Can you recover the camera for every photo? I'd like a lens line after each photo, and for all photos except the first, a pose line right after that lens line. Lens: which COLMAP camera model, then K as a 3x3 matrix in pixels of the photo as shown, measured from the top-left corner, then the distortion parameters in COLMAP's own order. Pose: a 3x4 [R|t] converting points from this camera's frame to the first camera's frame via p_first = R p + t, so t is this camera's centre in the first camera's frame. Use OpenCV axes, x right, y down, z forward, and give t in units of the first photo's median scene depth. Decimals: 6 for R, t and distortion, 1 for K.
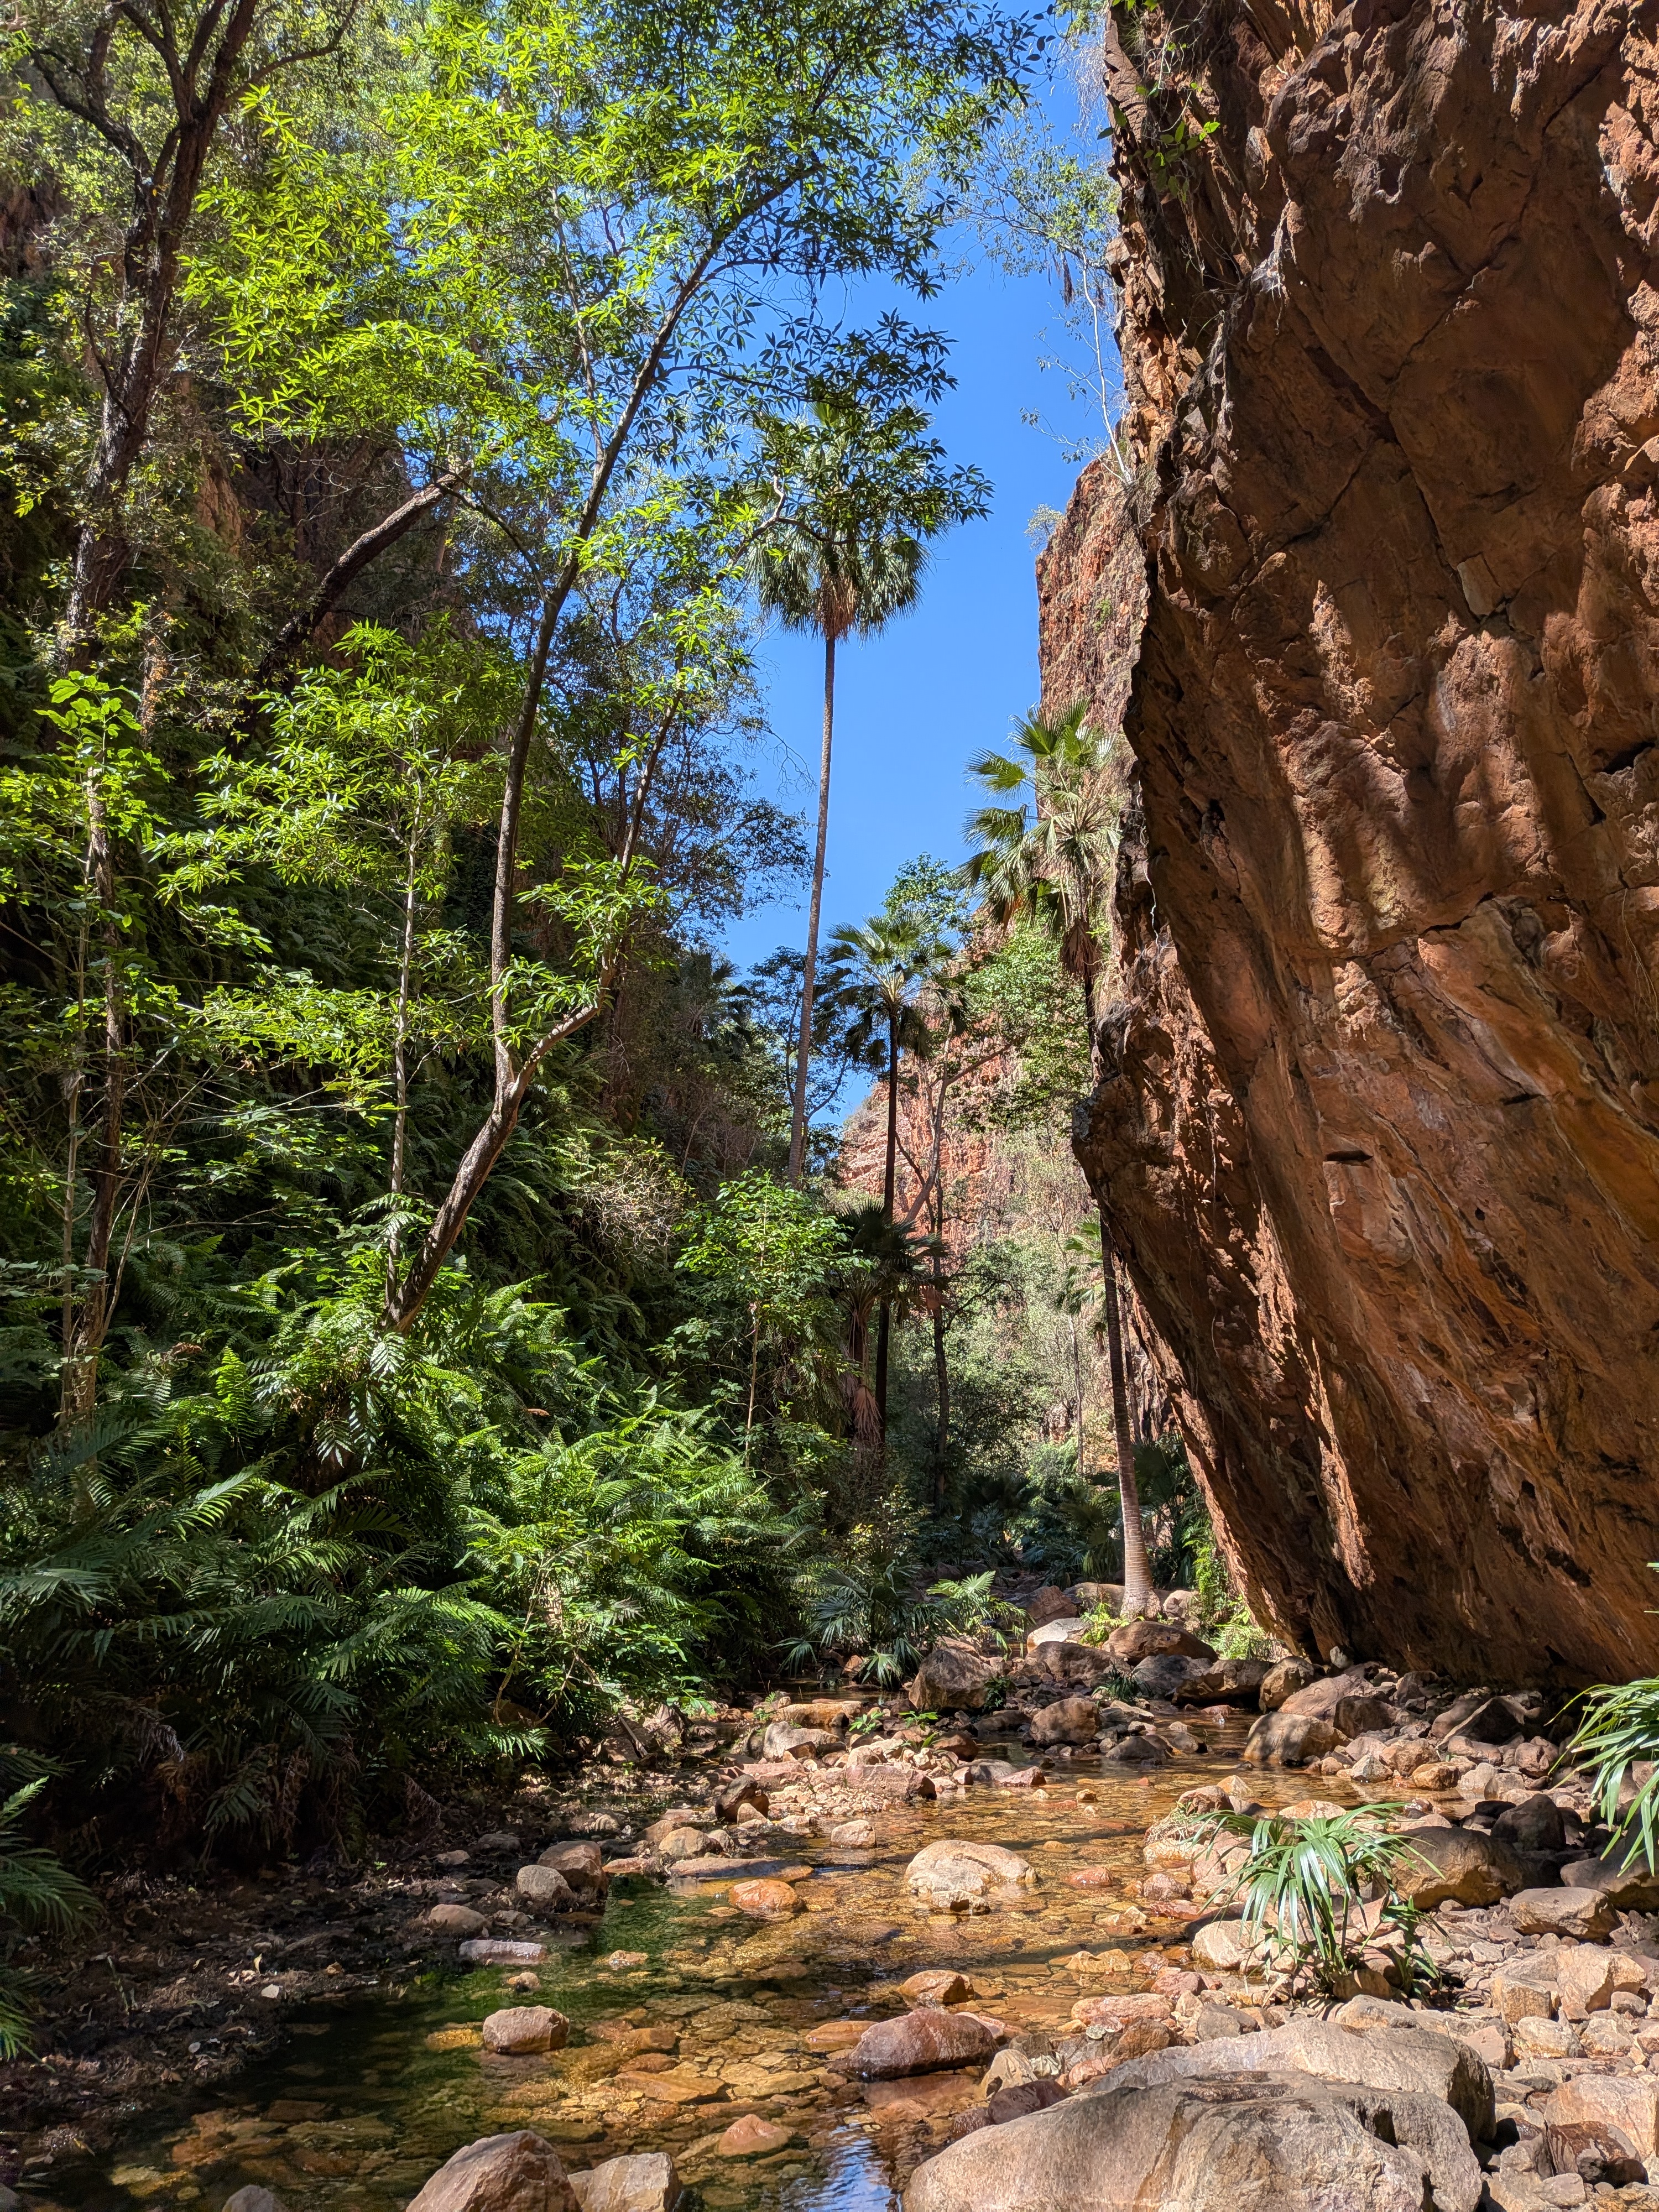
lens RADIAL K [[1486.5, 0, 829.5], [0, 1486.5, 1106.0], [0, 0, 1]] dist [0.025922, 0.000102]
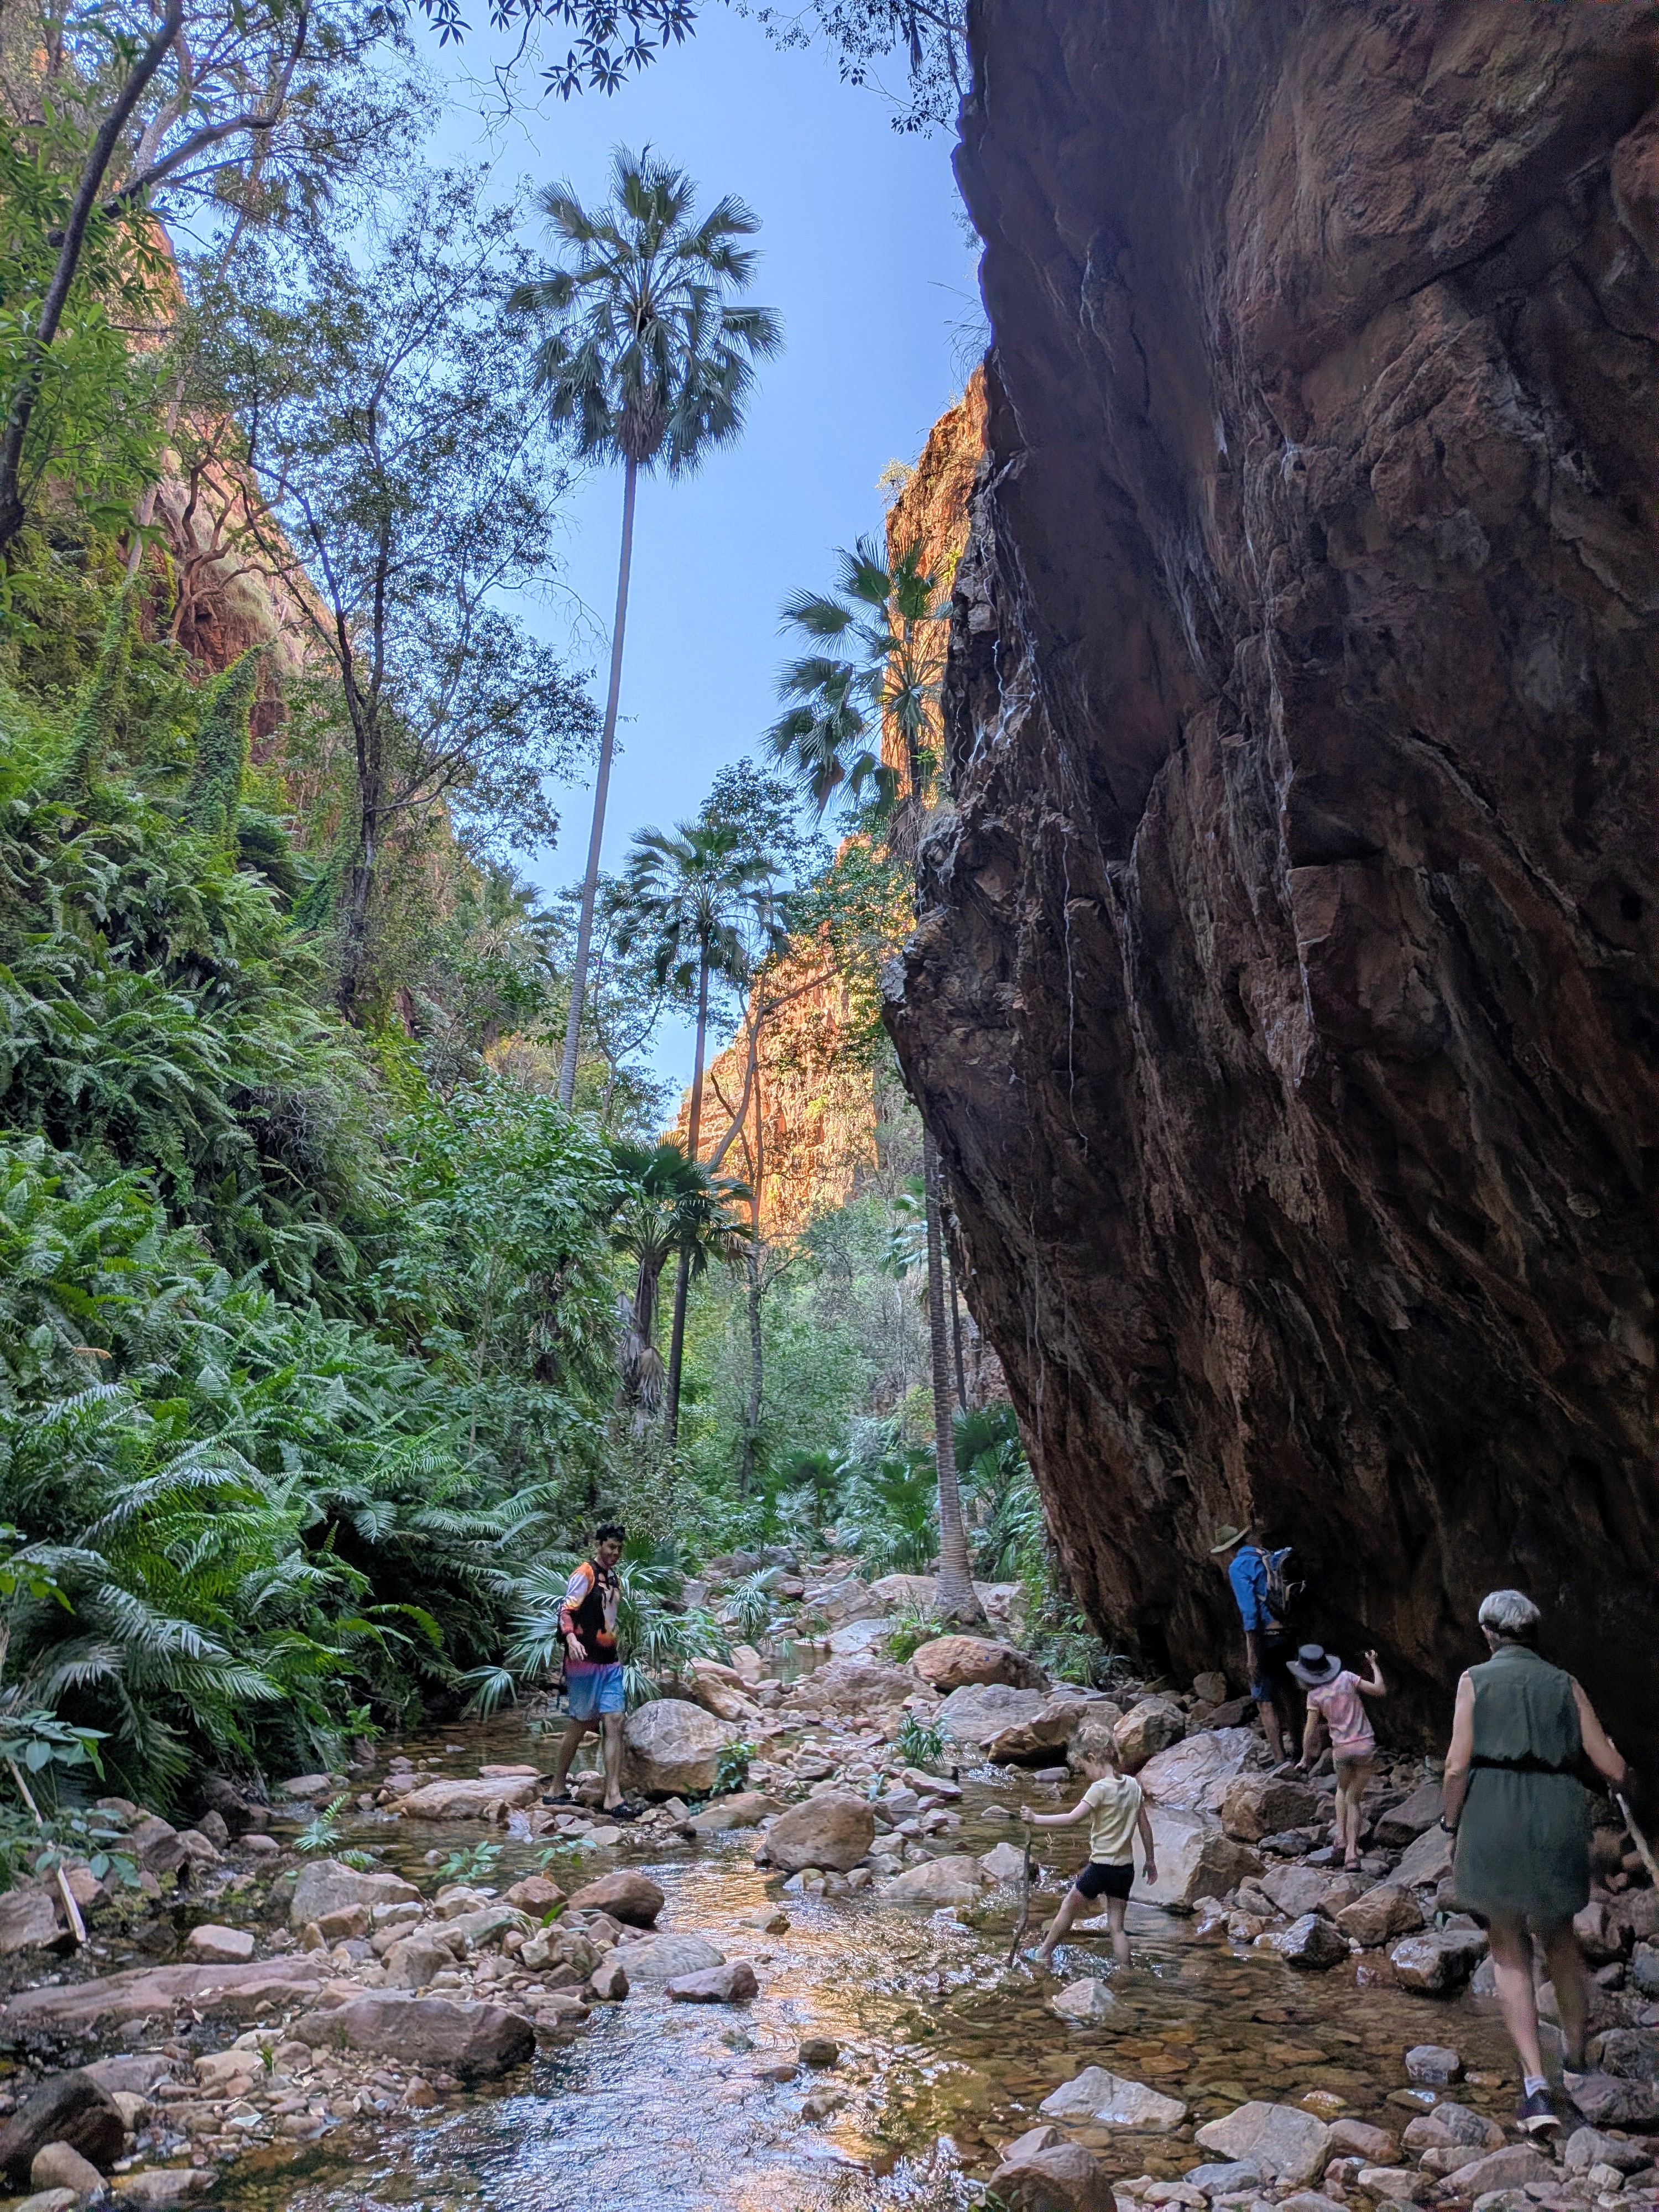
lens RADIAL K [[1464.7, 0, 829.5], [0, 1464.7, 1106.0], [0, 0, 1]] dist [-0.001490, -0.000004]
pose [[0.994202, 0.026336, 0.104255, 0.029068], [-0.027398, 0.999586, 0.008773, 0.032436], [-0.103981, -0.011579, 0.994512, 0.126672]]
